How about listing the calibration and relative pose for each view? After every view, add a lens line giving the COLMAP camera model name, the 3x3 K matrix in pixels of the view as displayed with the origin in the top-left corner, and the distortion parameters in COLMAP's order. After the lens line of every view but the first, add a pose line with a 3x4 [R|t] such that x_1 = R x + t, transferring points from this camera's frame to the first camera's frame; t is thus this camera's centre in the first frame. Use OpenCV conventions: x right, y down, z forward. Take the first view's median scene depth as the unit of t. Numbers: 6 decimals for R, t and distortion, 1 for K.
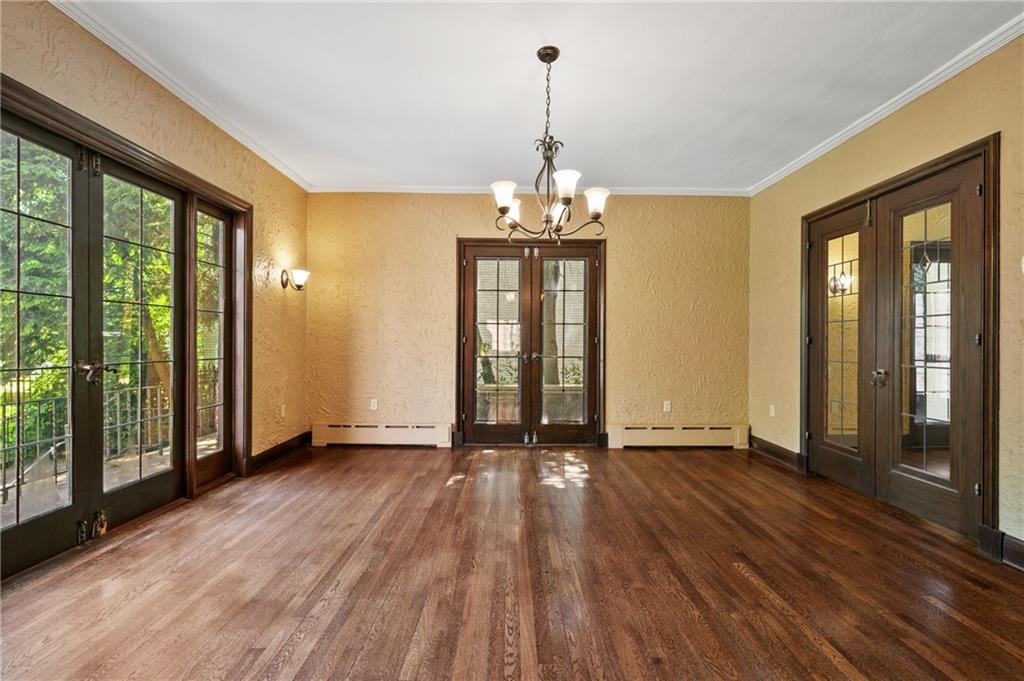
lens RADIAL K [[455.0, 0, 512.0], [0, 455.0, 340.5], [0, 0, 1]] dist [-0.000031, -0.000084]
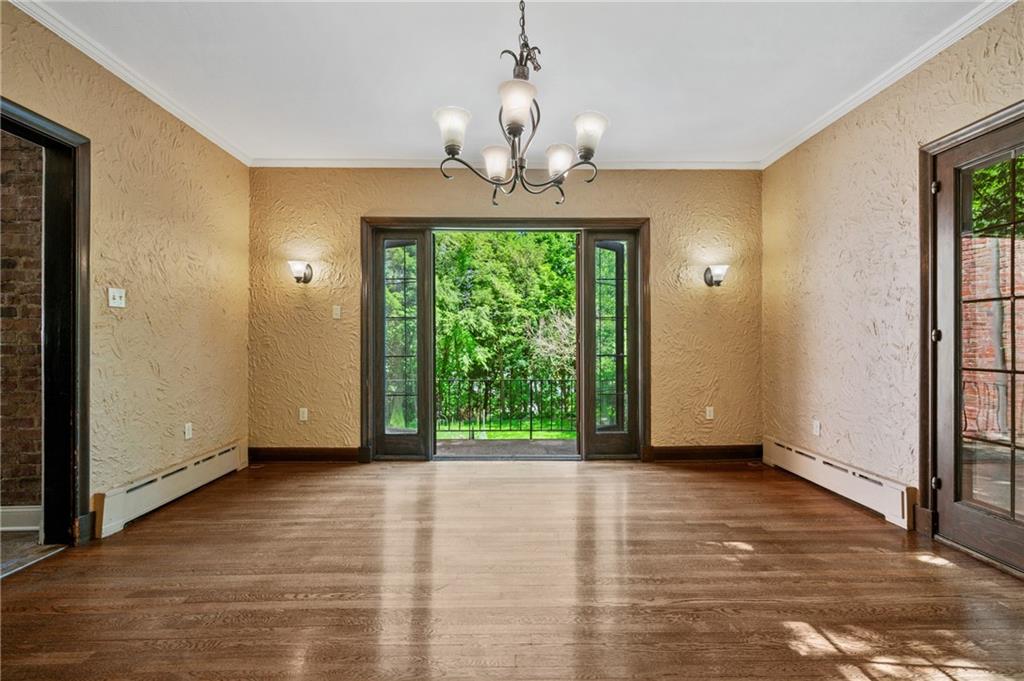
lens RADIAL K [[449.8, 0, 512.0], [0, 449.8, 340.5], [0, 0, 1]] dist [0.001086, -0.000262]
pose [[0.022505, -0.009547, -0.999701, 0.505310], [0.006174, 0.999937, -0.009410, 0.007797], [0.999728, -0.005961, 0.022562, 0.631411]]
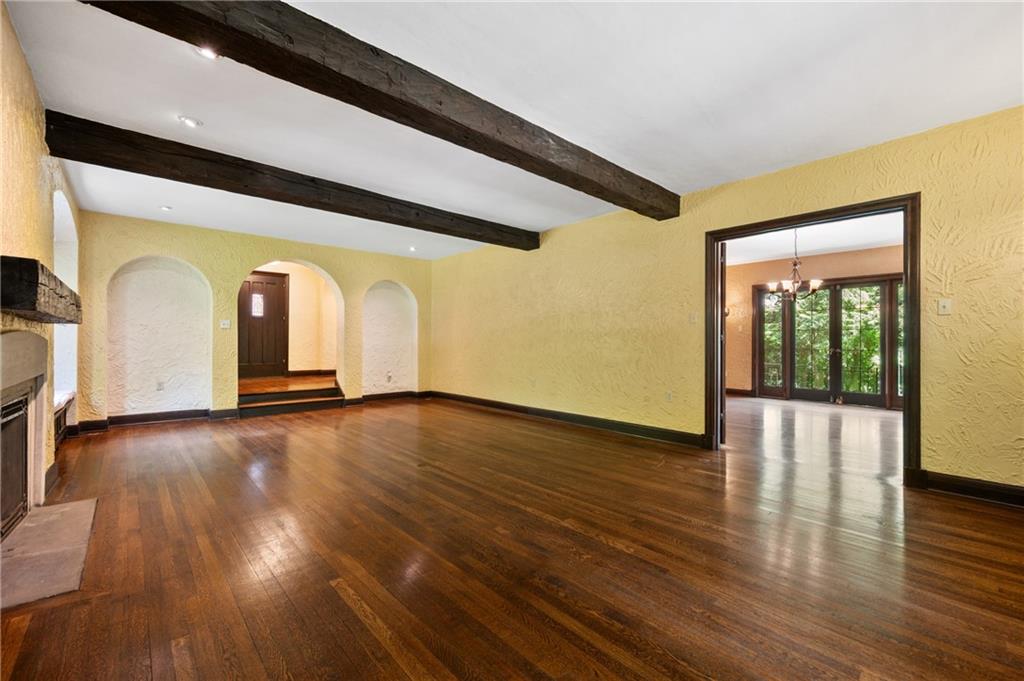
lens RADIAL K [[429.5, 0, 512.0], [0, 429.5, 340.5], [0, 0, 1]] dist [0.001313, 0.000093]
pose [[-0.747069, -0.007191, -0.664708, 1.866825], [-0.003536, 0.999970, -0.006844, 0.010016], [0.664737, -0.002763, -0.747072, 1.143181]]
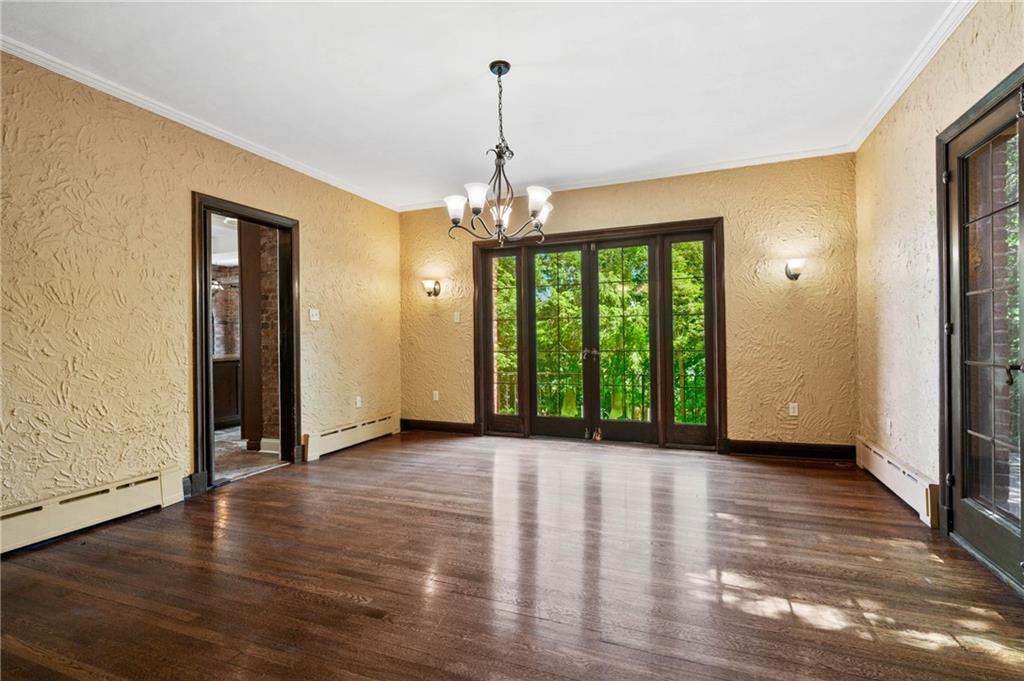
lens RADIAL K [[473.7, 0, 512.0], [0, 473.7, 340.5], [0, 0, 1]] dist [-0.000003, -0.000420]
pose [[-0.366117, 0.000683, -0.930569, 0.714925], [0.015523, 0.999865, -0.005373, 0.008688], [0.930439, -0.016412, -0.366078, 0.927058]]
